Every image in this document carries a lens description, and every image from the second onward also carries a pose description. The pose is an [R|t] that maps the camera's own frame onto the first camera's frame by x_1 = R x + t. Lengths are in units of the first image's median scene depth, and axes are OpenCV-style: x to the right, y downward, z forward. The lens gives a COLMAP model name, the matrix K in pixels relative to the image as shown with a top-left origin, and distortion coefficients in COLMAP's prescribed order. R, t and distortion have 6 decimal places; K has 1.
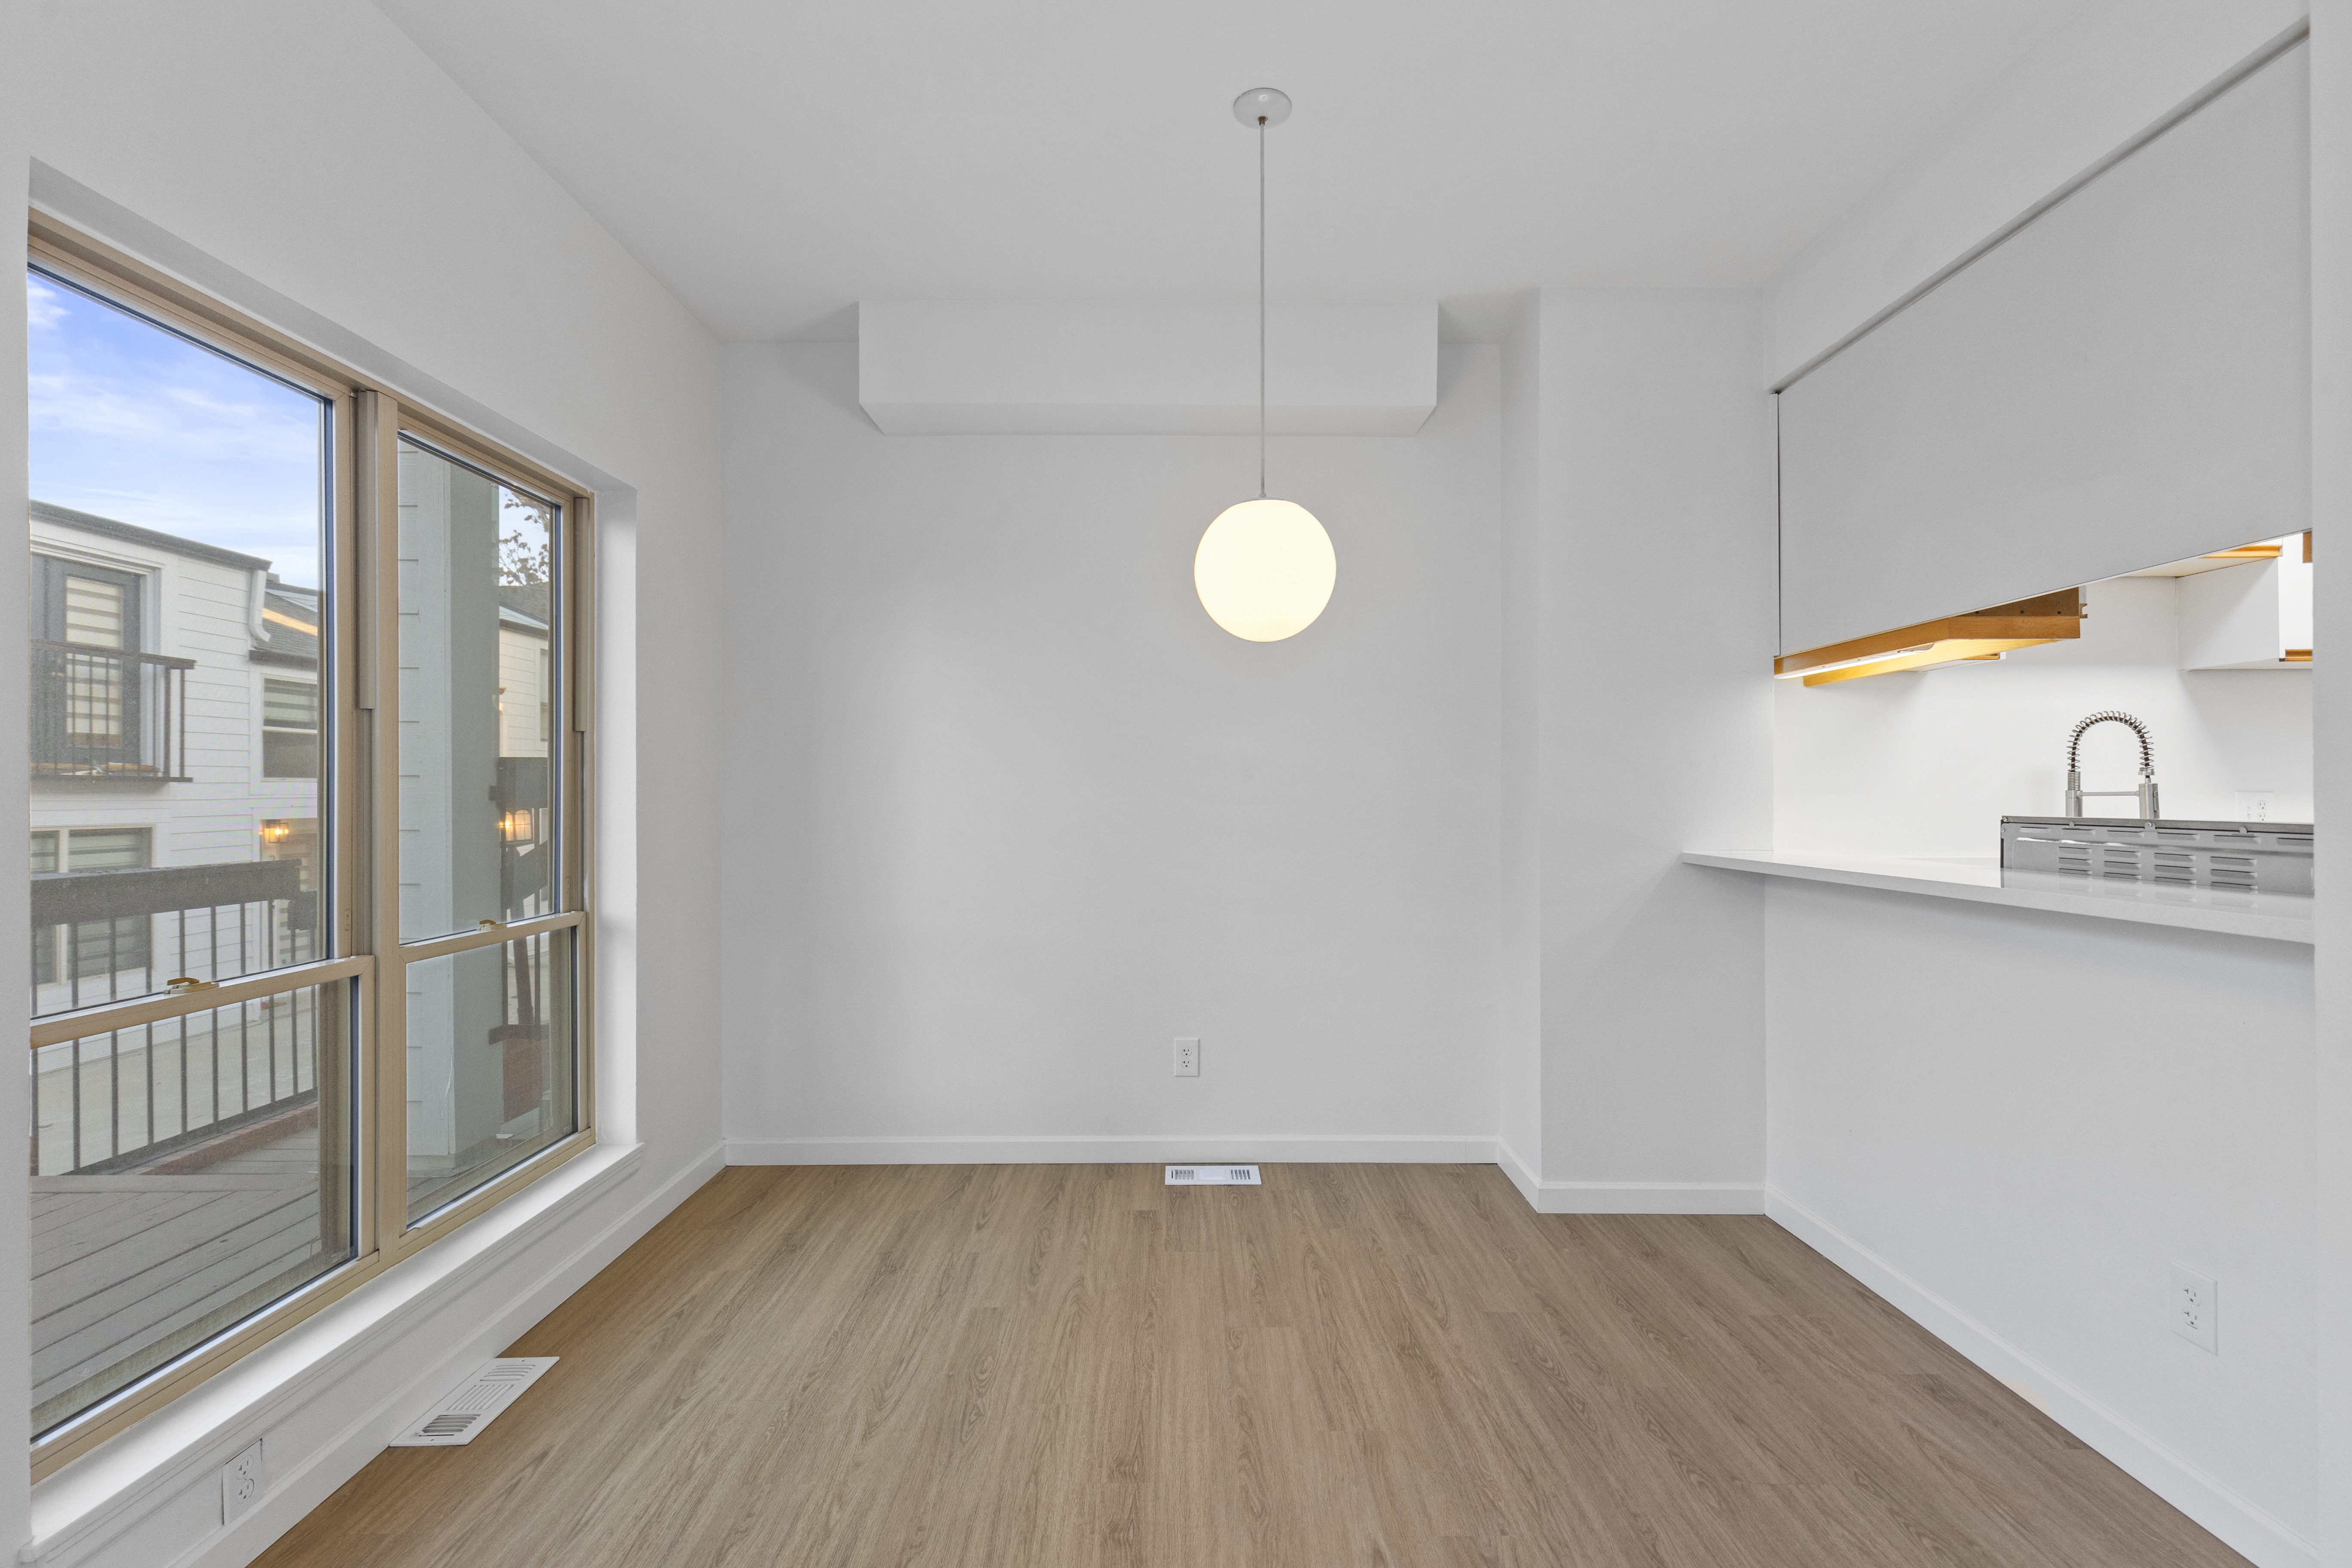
lens RADIAL K [[1060.8, 0, 1176.0], [0, 1060.8, 784.0], [0, 0, 1]] dist [0.002418, 0.000358]
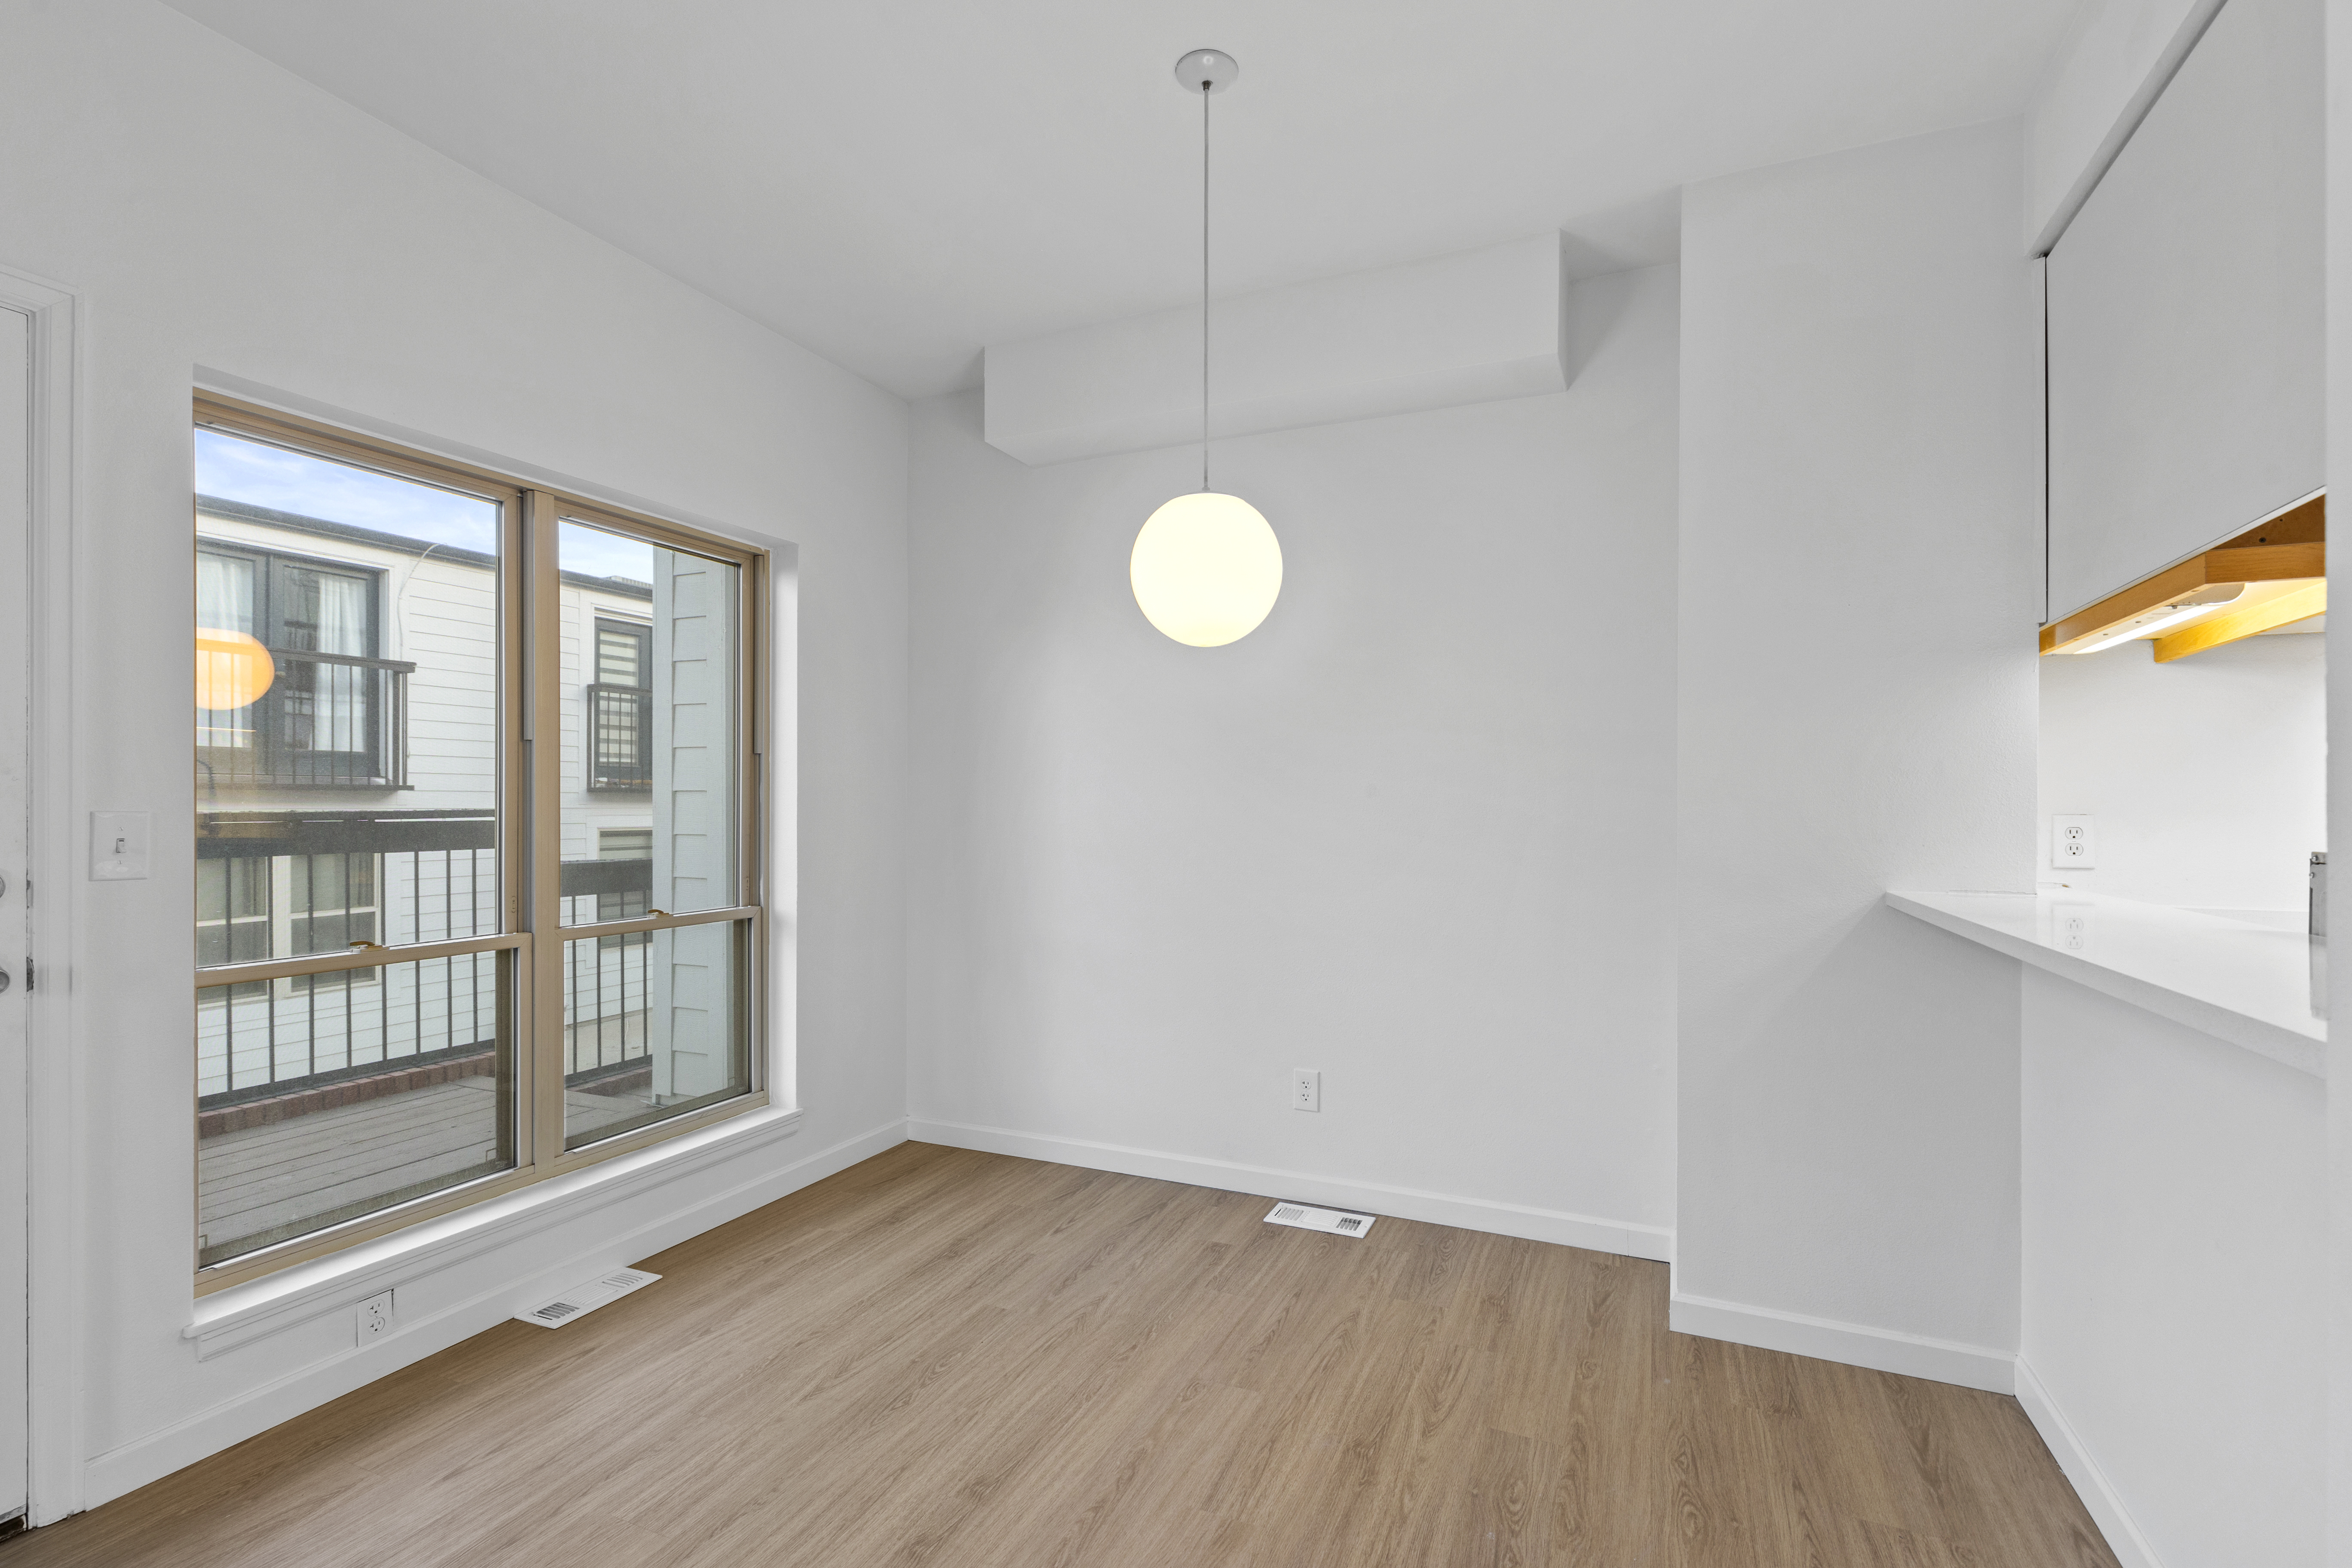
lens RADIAL K [[1069.3, 0, 1173.8], [0, 1069.3, 800.3], [0, 0, 1]] dist [-0.000304, 0.000522]
pose [[0.912580, 0.003569, -0.408882, 0.358867], [-0.001905, 0.999988, 0.004477, -0.004346], [0.408893, -0.003307, 0.912576, 0.109279]]
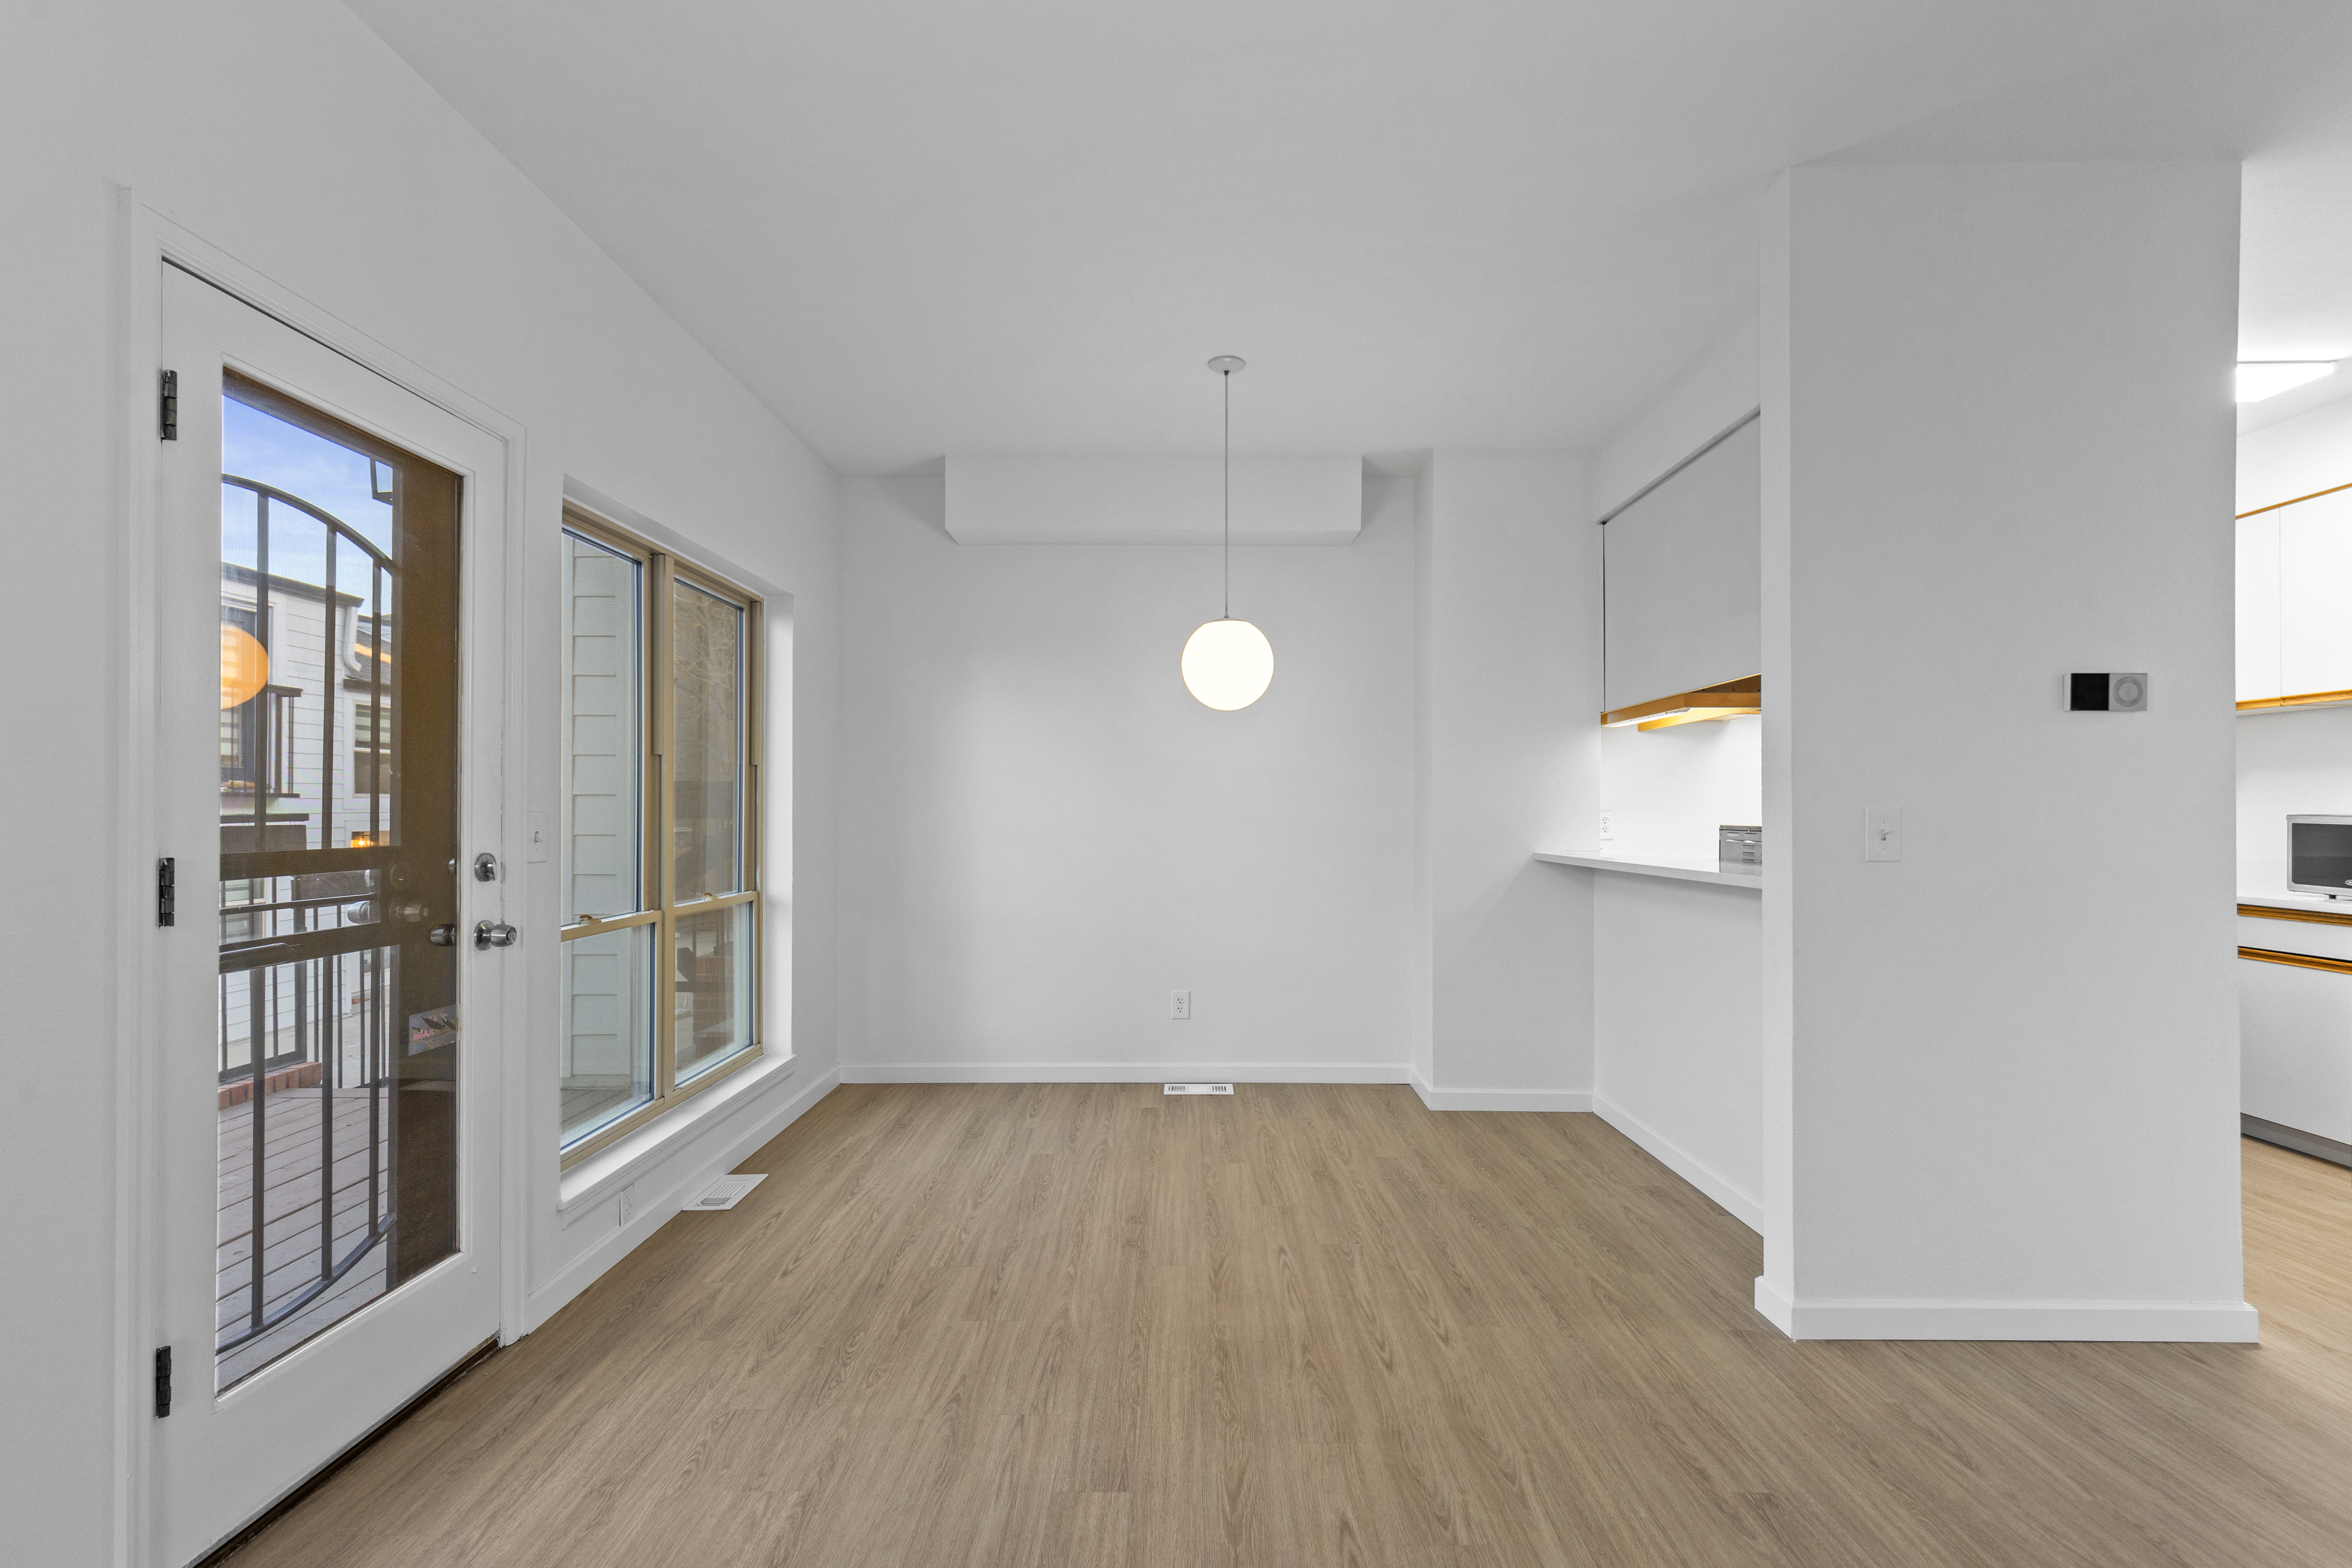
lens RADIAL K [[1064.7, 0, 1176.8], [0, 1064.7, 797.5], [0, 0, 1]] dist [0.002574, -0.000649]
pose [[0.999977, 0.002128, -0.006407, 0.016966], [-0.002148, 0.999993, -0.003052, -0.002814], [0.006400, 0.003066, 0.999975, -0.443382]]
